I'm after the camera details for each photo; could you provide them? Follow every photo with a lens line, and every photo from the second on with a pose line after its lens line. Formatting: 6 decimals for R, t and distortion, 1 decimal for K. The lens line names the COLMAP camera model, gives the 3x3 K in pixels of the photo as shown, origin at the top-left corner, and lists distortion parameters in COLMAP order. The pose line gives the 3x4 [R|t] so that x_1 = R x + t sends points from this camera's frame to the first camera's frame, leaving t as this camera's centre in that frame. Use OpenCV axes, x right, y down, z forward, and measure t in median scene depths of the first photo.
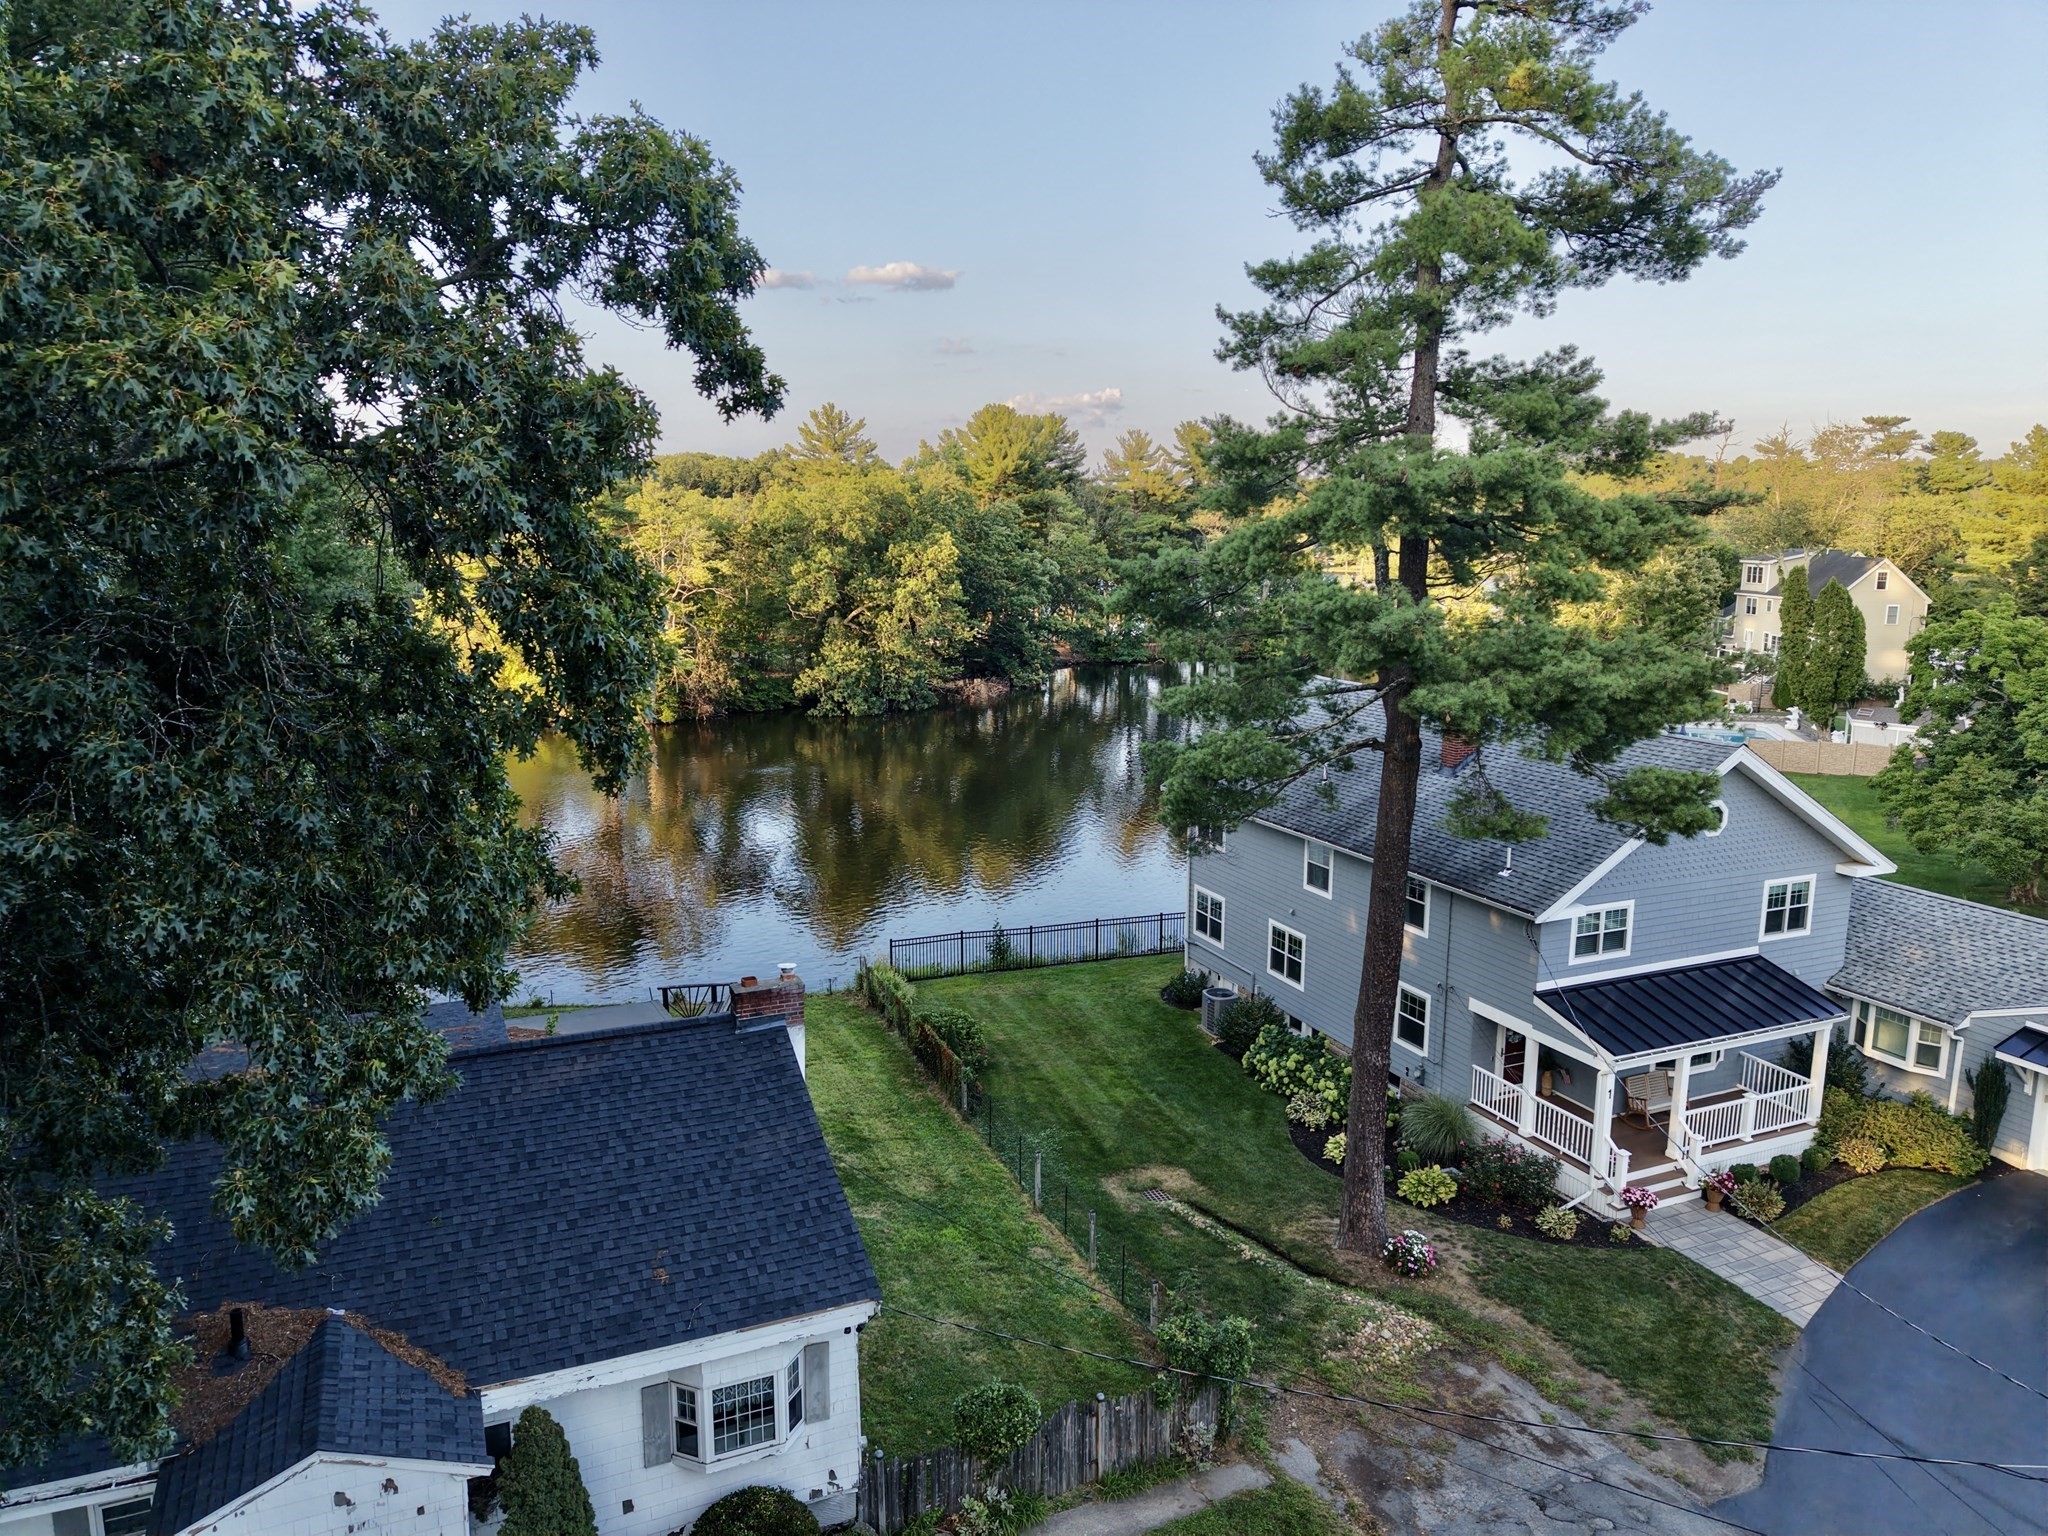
lens RADIAL K [[1363.3, 0, 1033.8], [0, 1363.3, 764.8], [0, 0, 1]] dist [-0.001167, -0.002984]
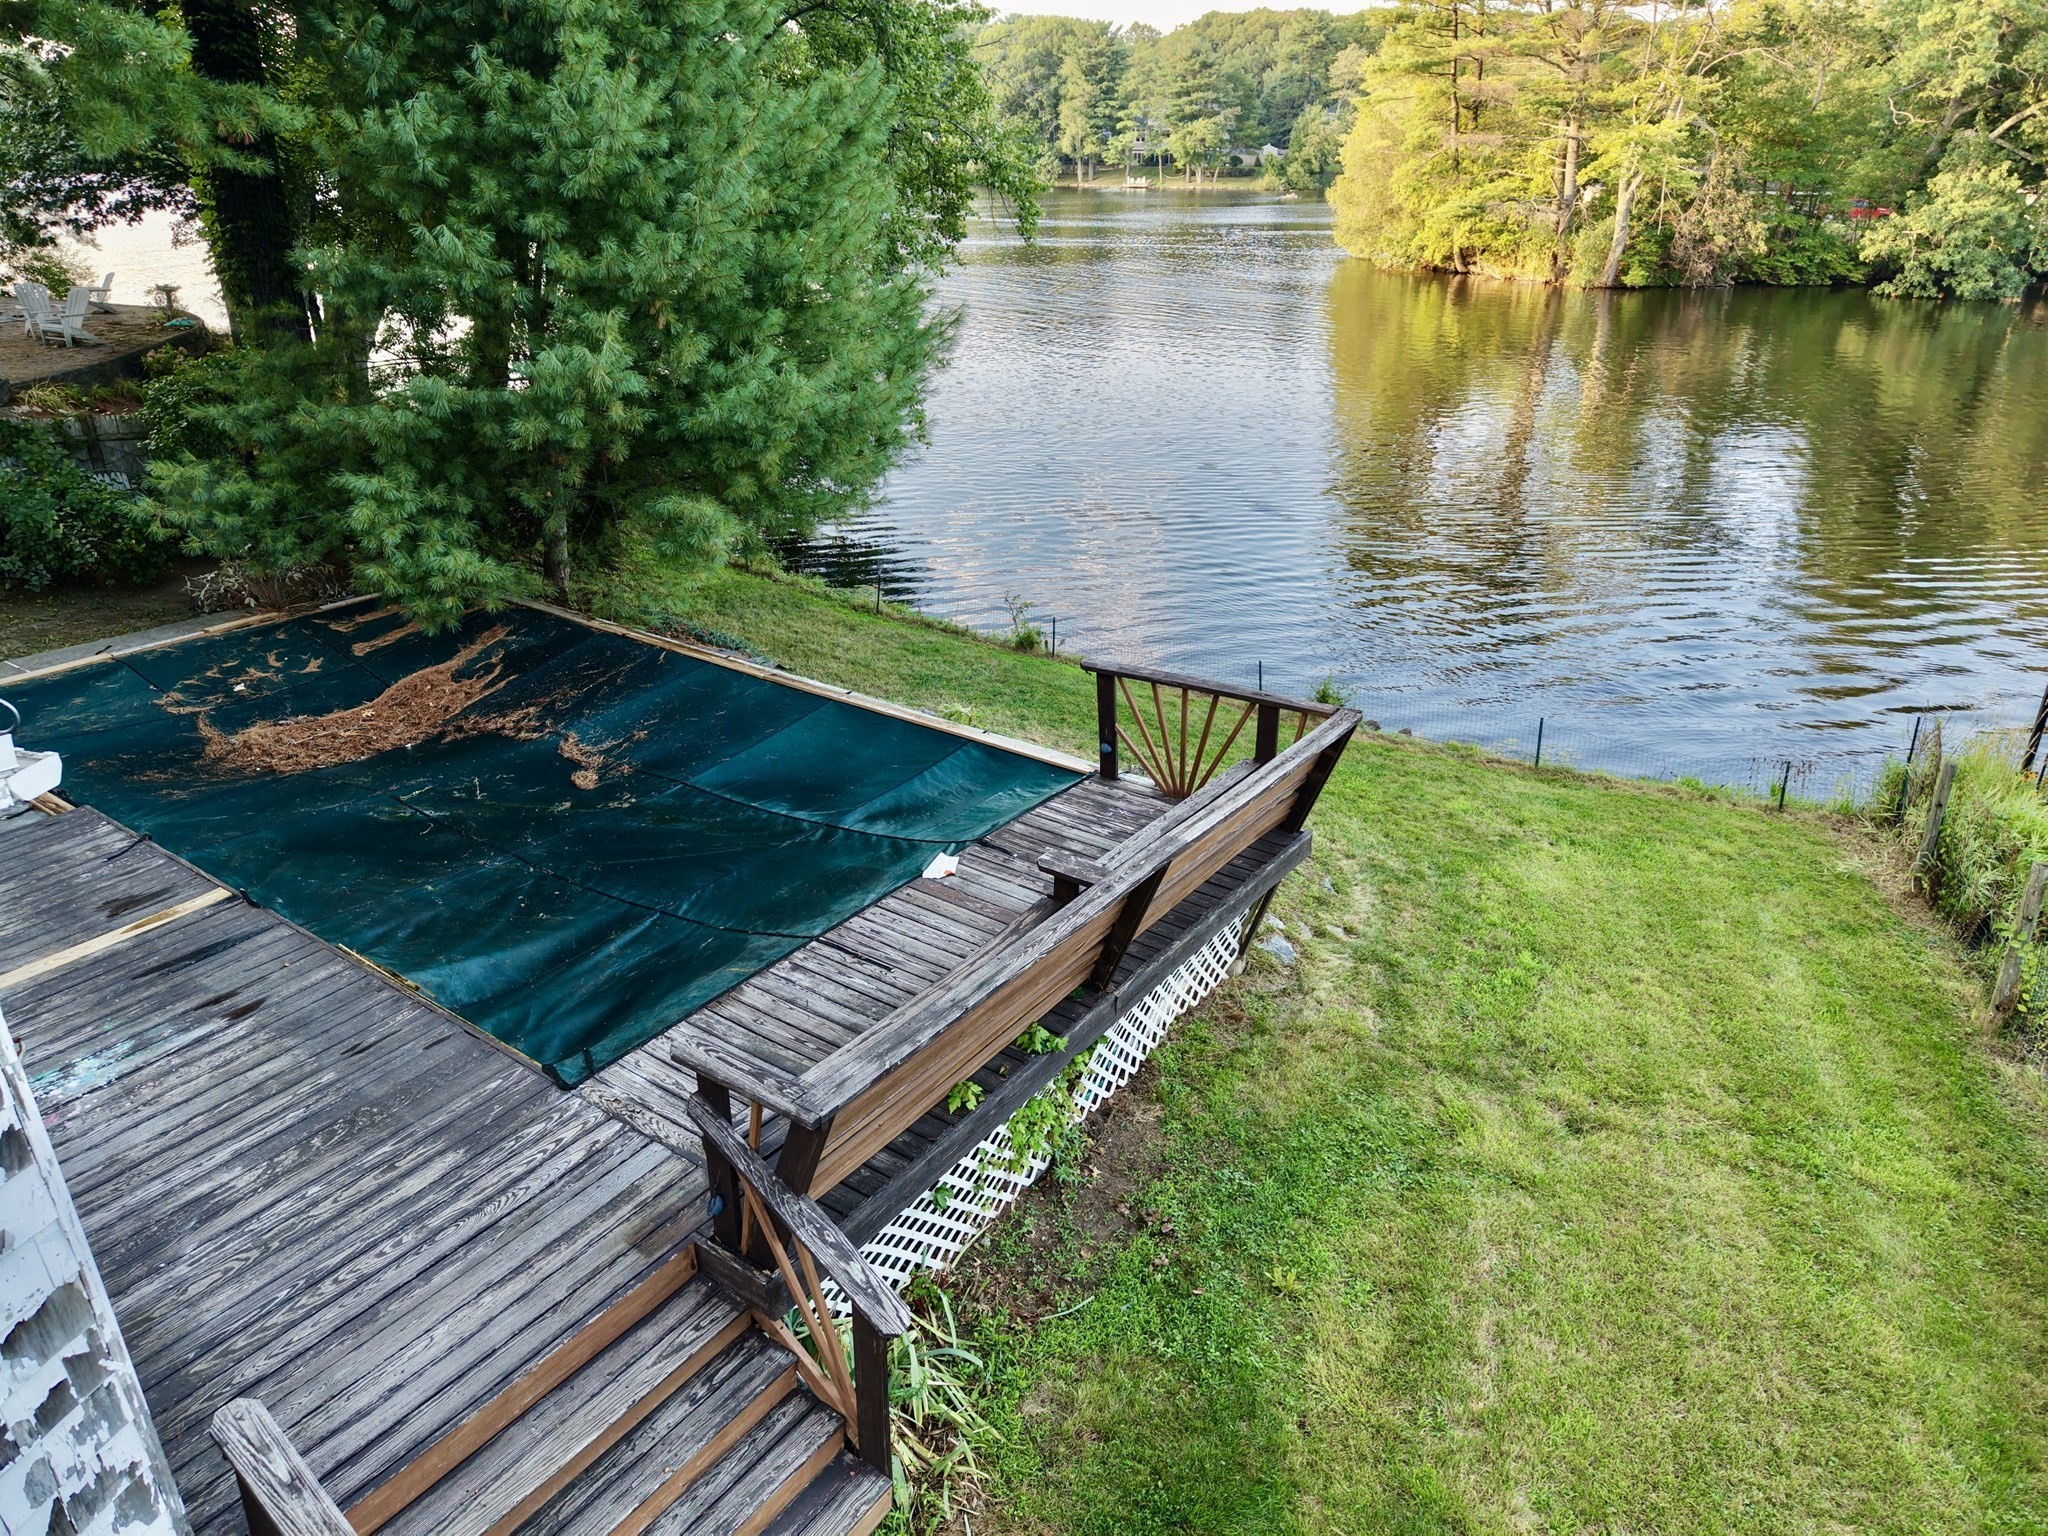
lens RADIAL K [[1378.0, 0, 1017.4], [0, 1378.0, 763.4], [0, 0, 1]] dist [0.034291, -0.025656]
pose [[0.766446, 0.259711, -0.587462, -0.152483], [-0.109969, 0.954163, 0.278352, 0.136705], [0.632825, -0.148739, 0.759874, 1.002728]]
